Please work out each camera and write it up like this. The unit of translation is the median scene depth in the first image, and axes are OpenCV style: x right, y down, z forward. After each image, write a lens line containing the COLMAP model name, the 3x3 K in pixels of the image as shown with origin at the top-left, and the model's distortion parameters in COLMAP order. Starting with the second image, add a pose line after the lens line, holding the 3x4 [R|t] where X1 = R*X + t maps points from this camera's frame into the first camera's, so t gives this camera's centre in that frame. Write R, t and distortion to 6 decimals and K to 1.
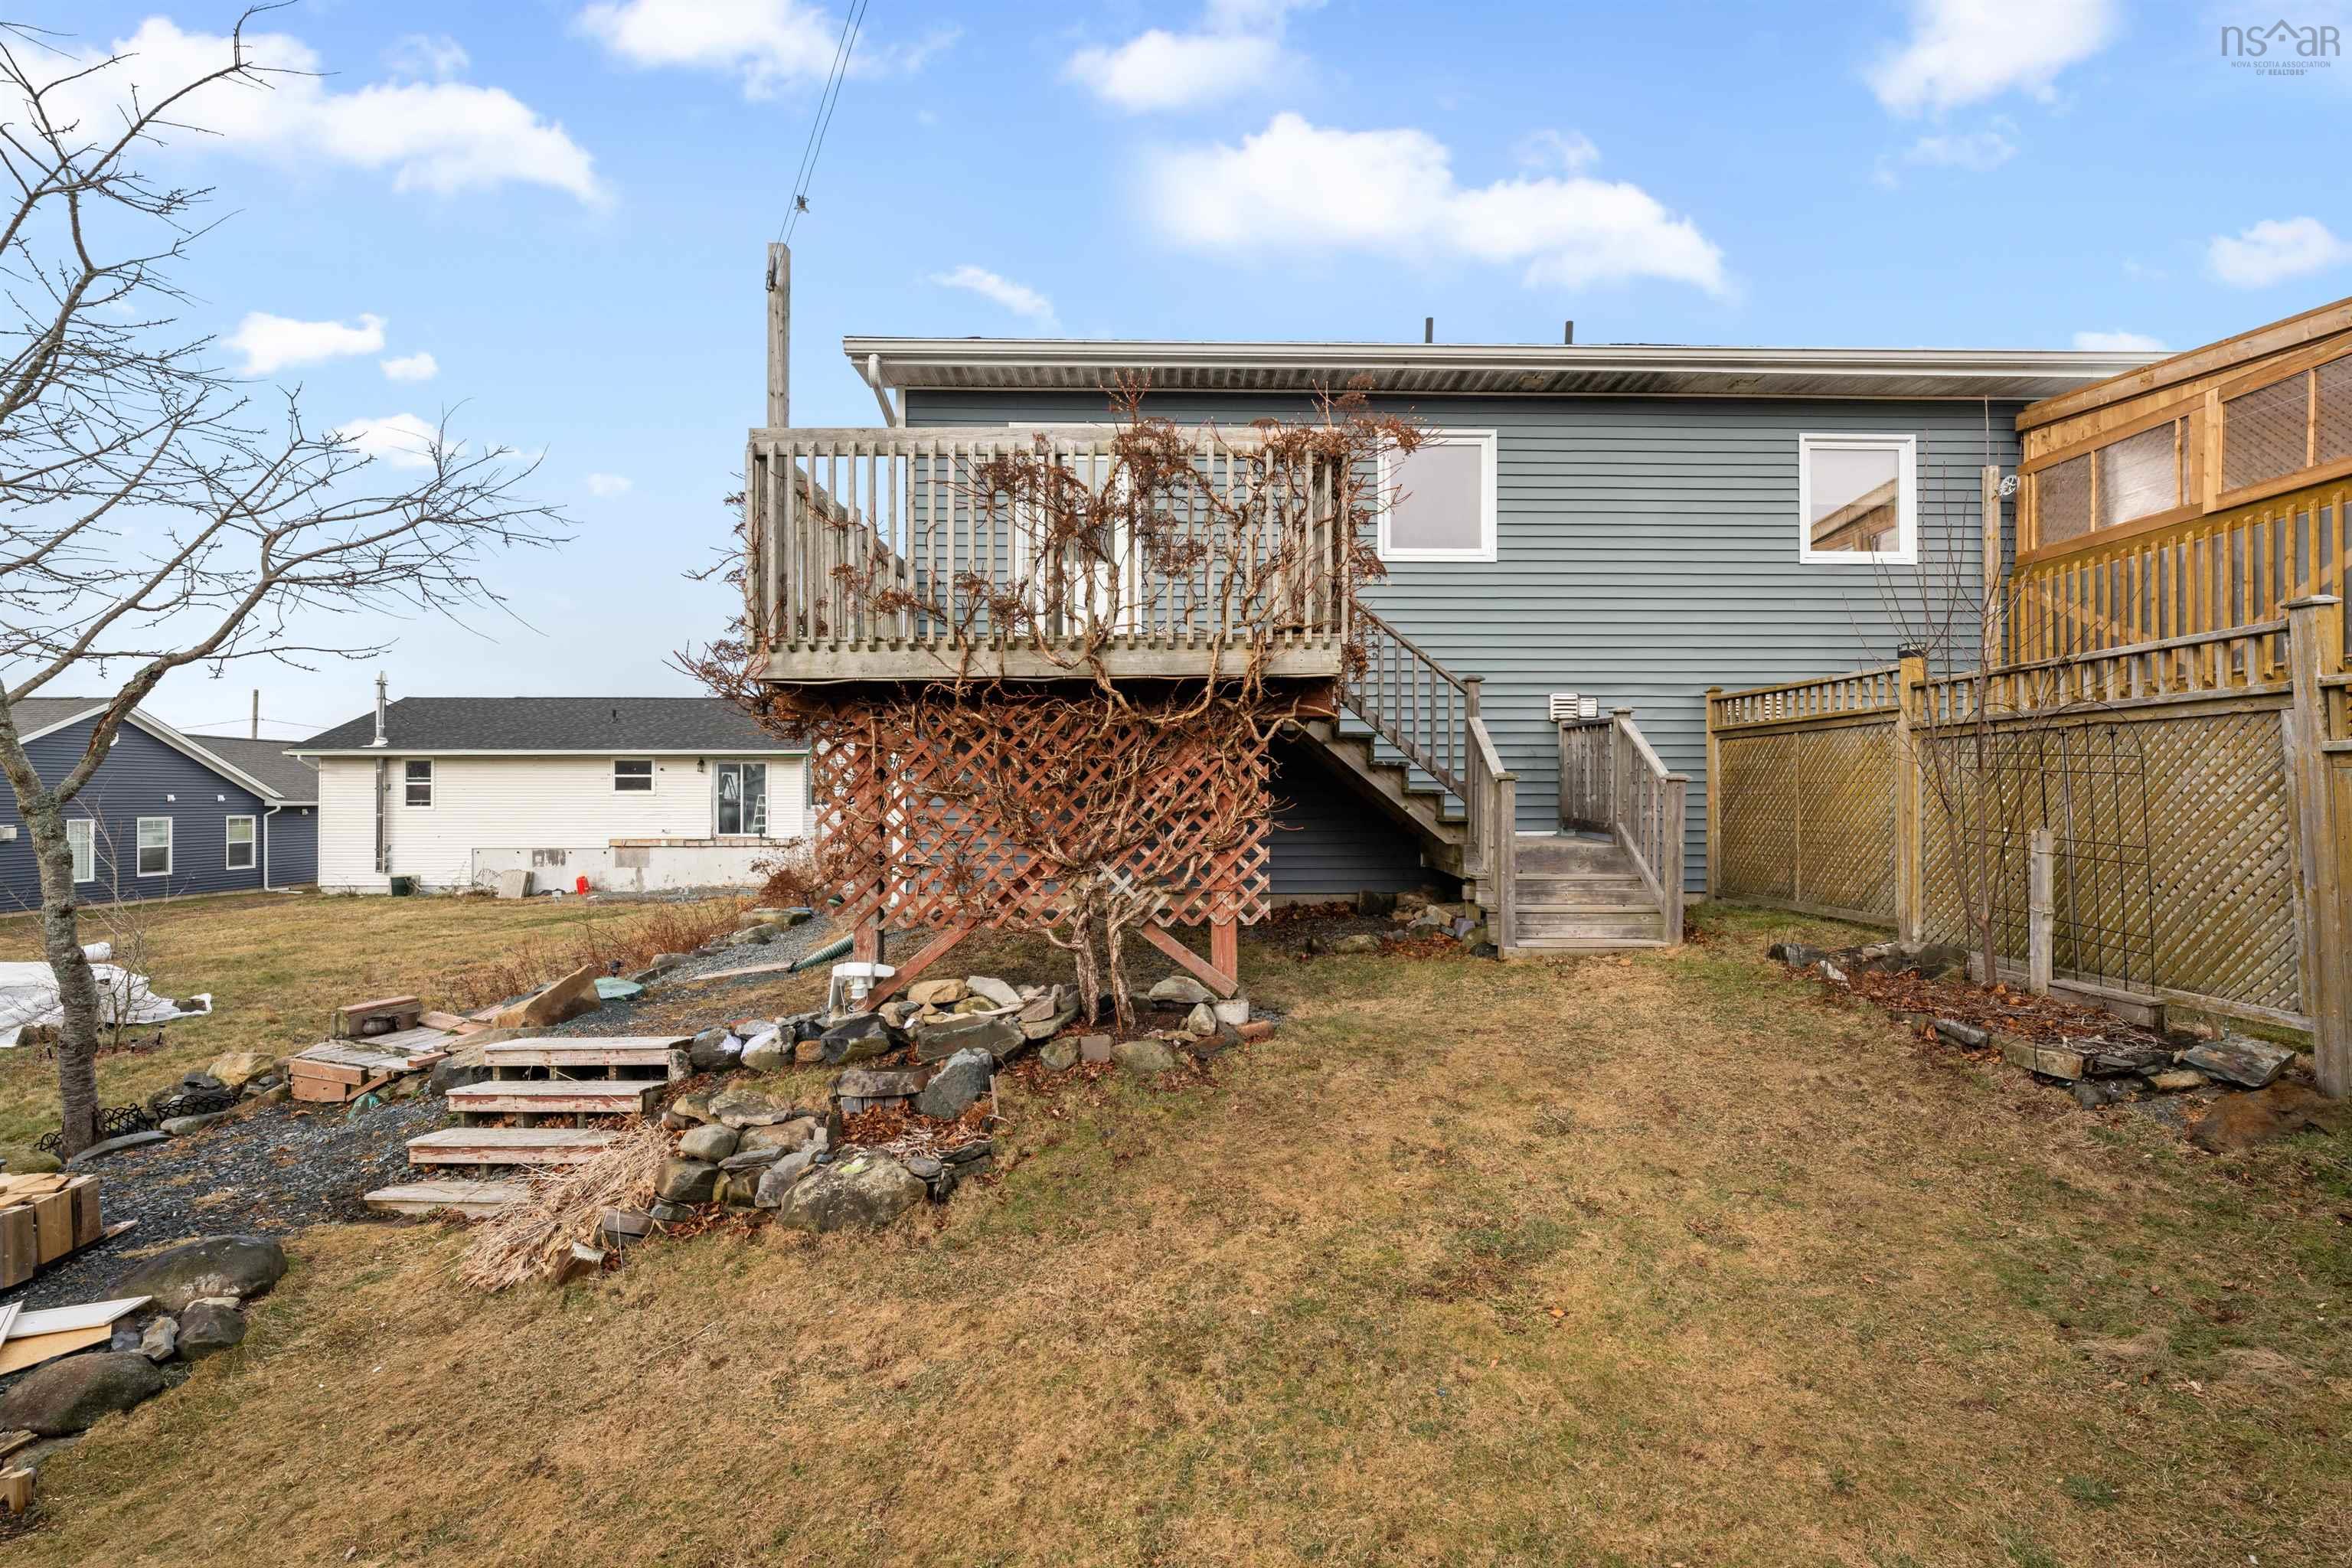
lens RADIAL K [[1063.1, 0, 1174.7], [0, 1063.1, 785.2], [0, 0, 1]] dist [0.000955, -0.001301]
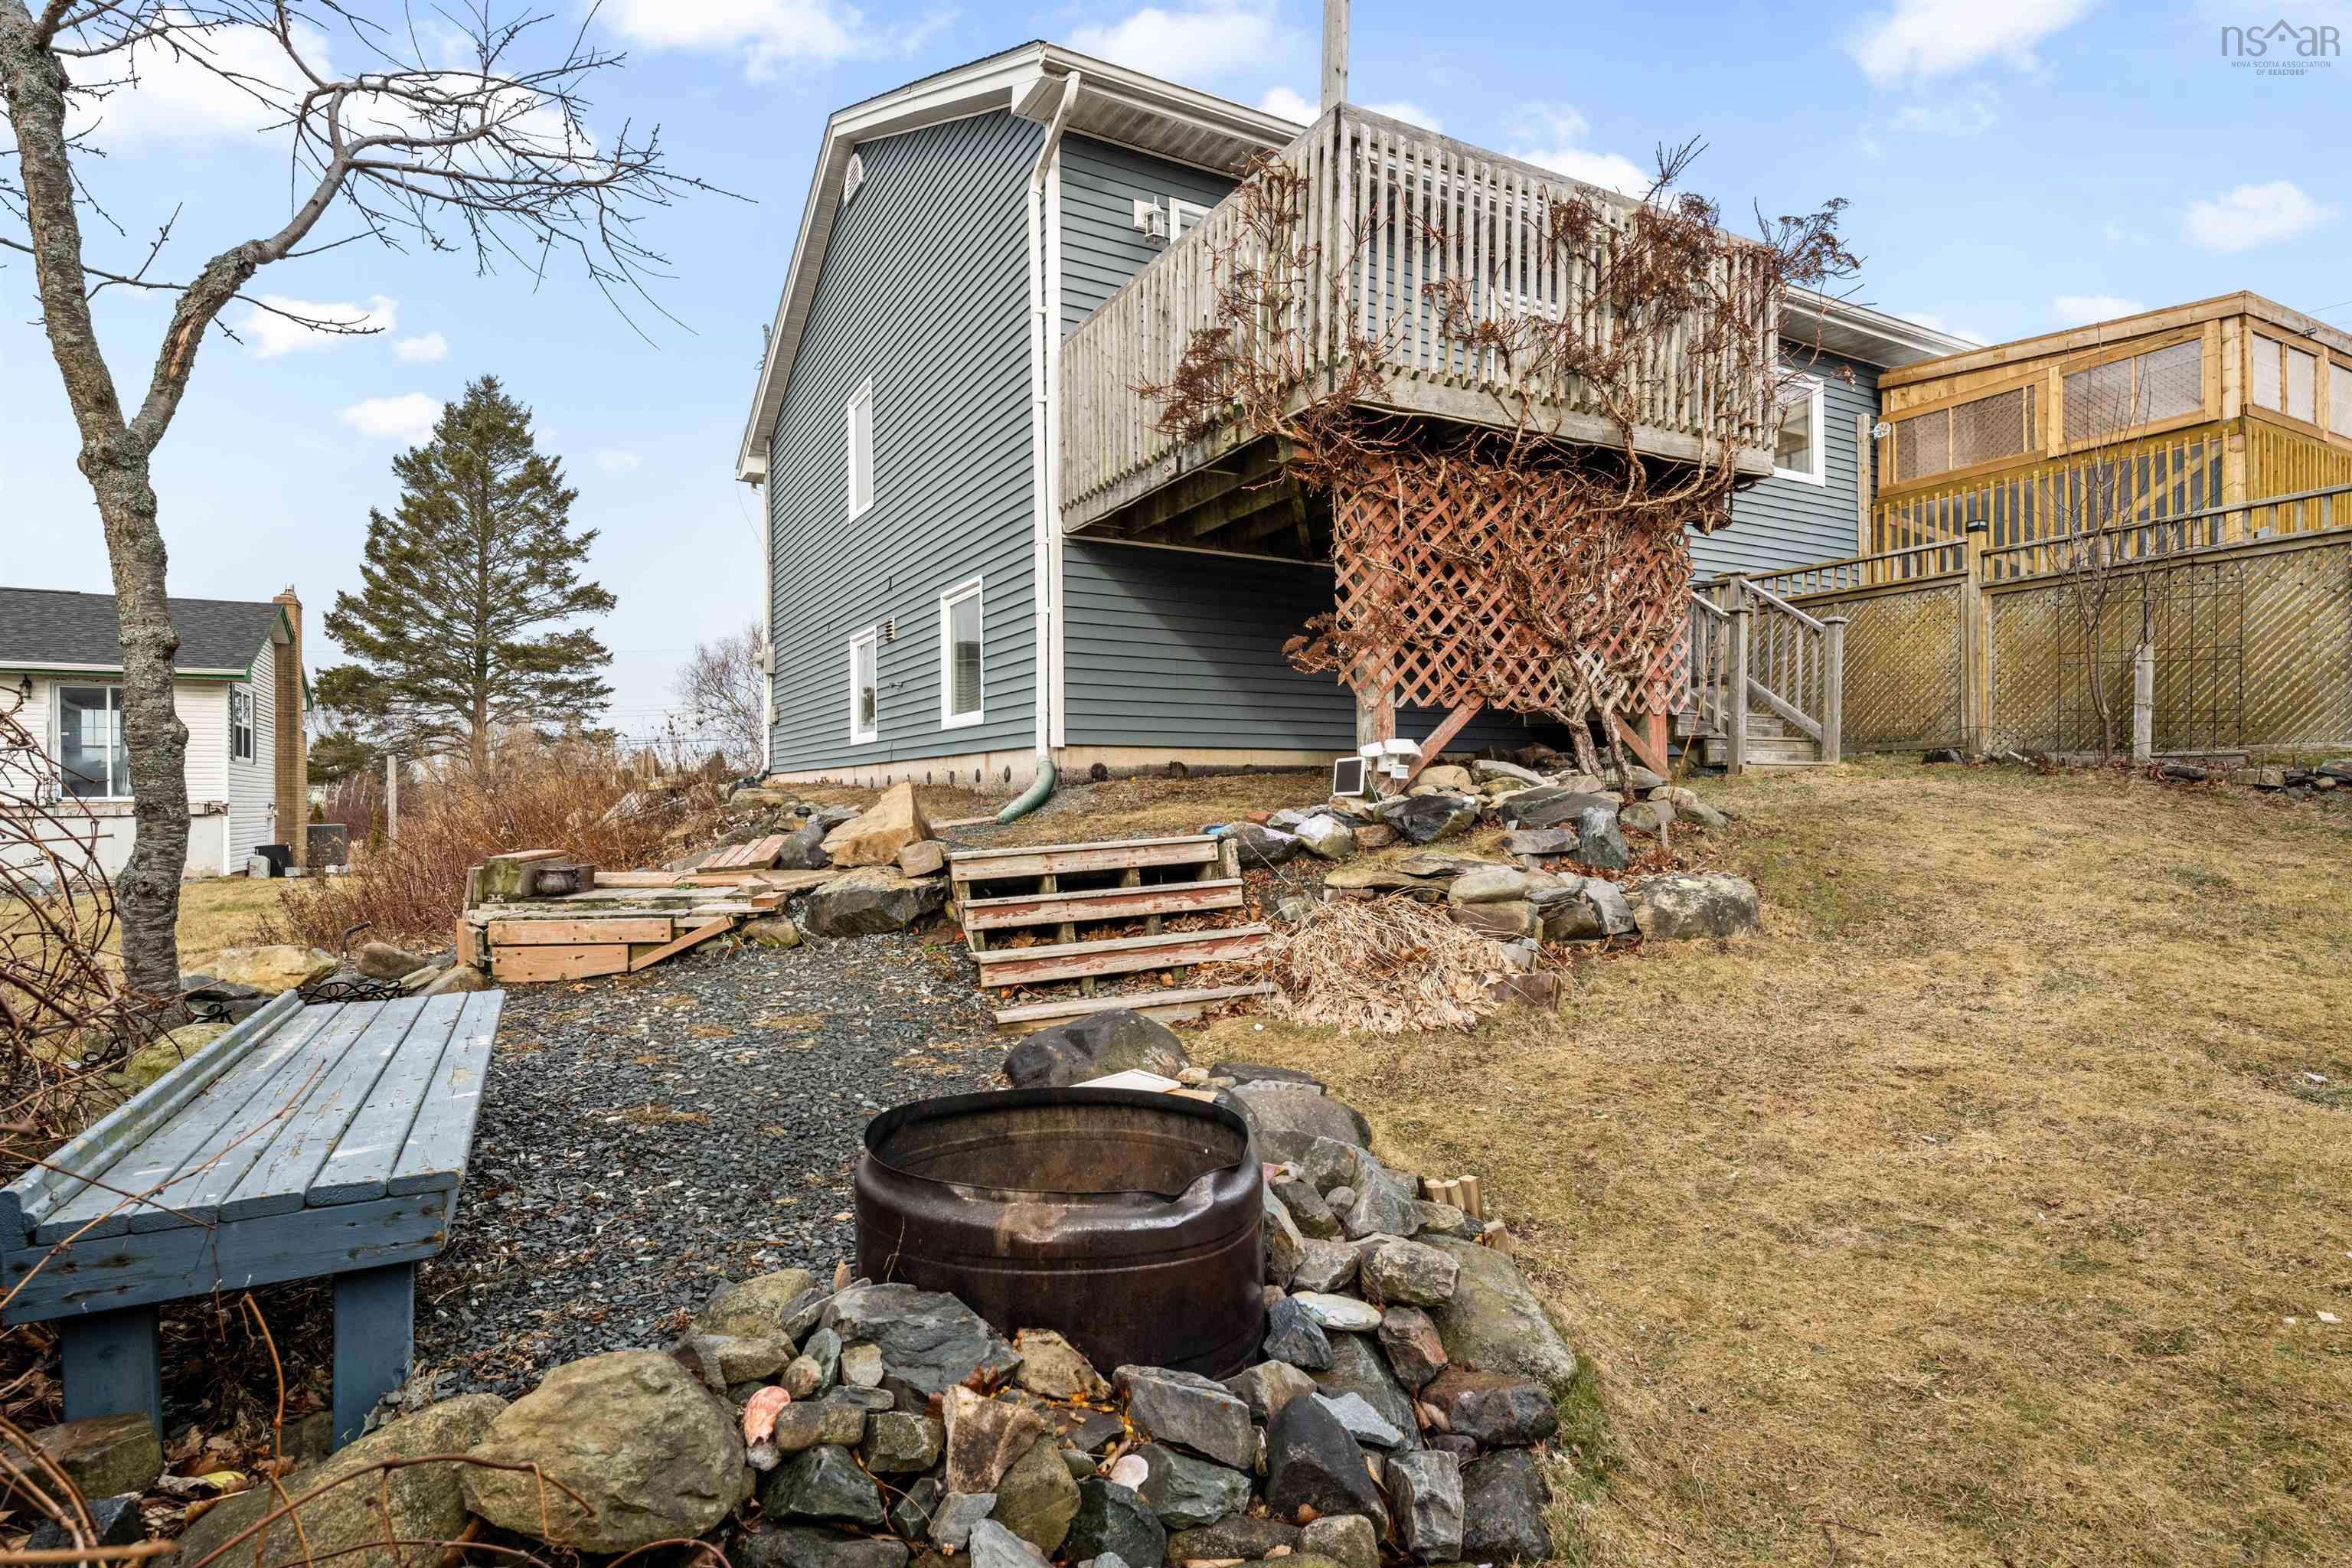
lens RADIAL K [[1247.0, 0, 1180.9], [0, 1247.0, 791.9], [0, 0, 1]] dist [0.001401, -0.001248]
pose [[0.877281, -0.001963, 0.479972, -0.857304], [0.003408, 0.999992, -0.002140, 0.190182], [-0.479964, 0.003514, 0.877281, 0.155414]]
